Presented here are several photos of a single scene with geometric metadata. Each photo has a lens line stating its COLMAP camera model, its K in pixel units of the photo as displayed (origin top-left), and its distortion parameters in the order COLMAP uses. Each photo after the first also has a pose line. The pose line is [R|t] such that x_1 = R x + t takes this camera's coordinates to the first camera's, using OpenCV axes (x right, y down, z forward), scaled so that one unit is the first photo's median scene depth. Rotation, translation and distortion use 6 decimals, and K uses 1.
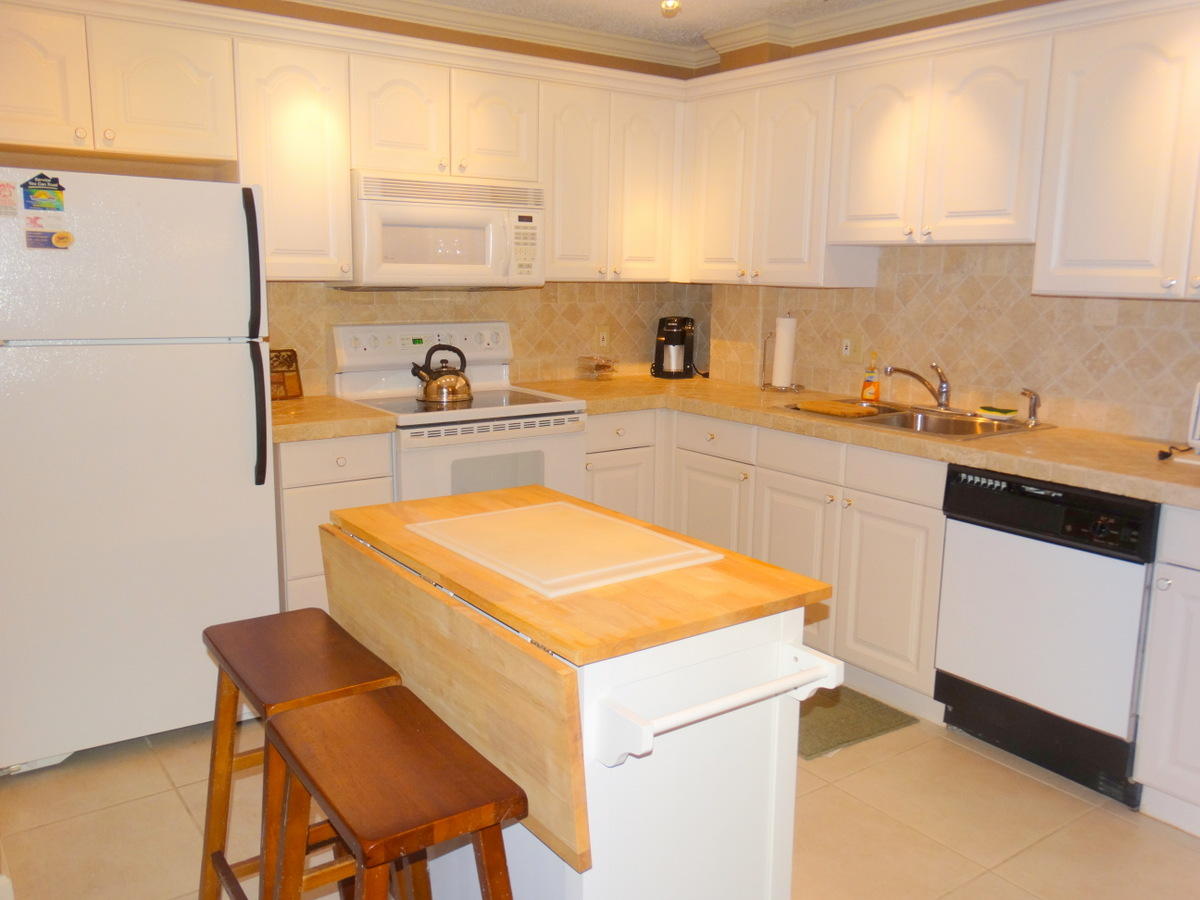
lens RADIAL K [[980.2, 0, 603.1], [0, 980.2, 445.8], [0, 0, 1]] dist [0.000184, 0.000974]
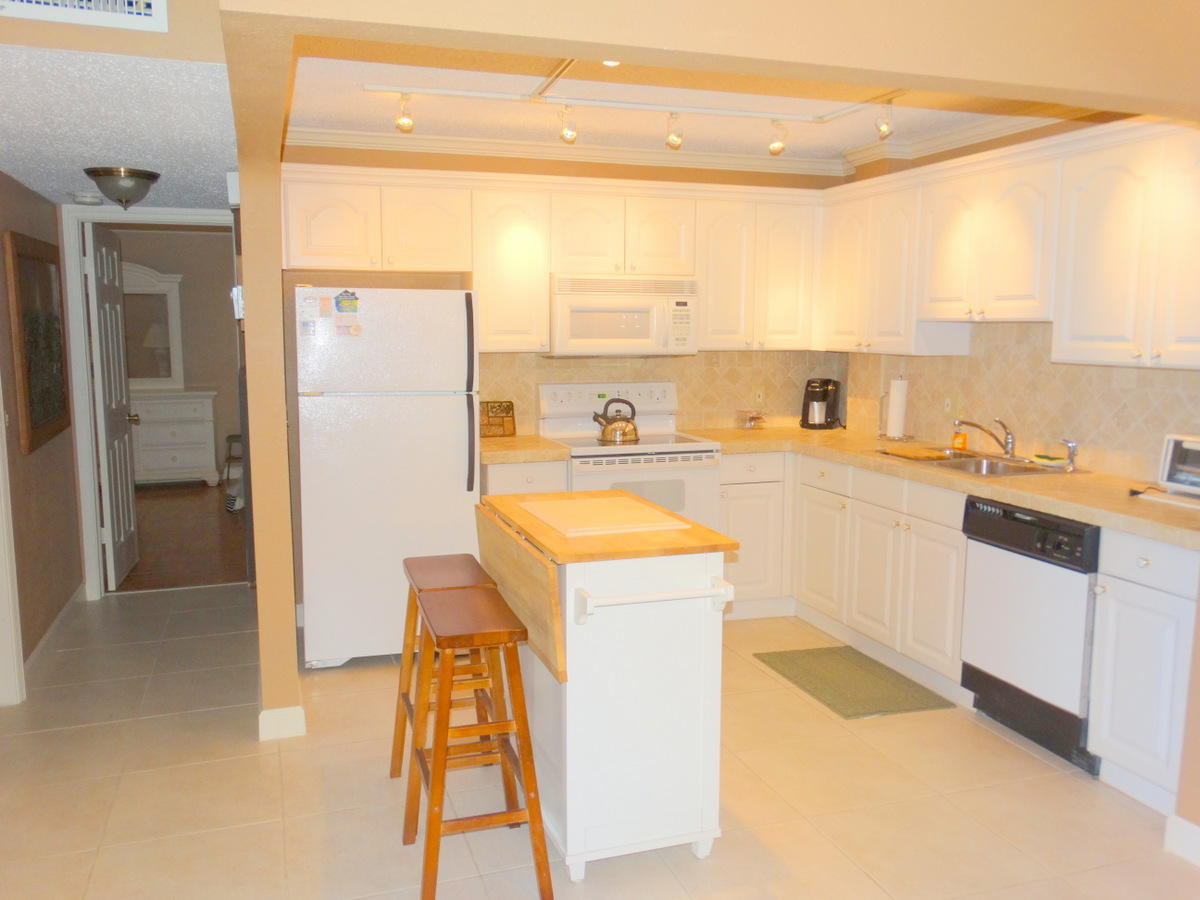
lens RADIAL K [[980.2, 0, 597.2], [0, 980.2, 453.4], [0, 0, 1]] dist [0.000184, 0.000974]
pose [[0.953030, 0.028685, -0.301514, 0.246564], [-0.044702, 0.997924, -0.046356, 0.039479], [0.299558, 0.057657, 0.952334, -0.314905]]
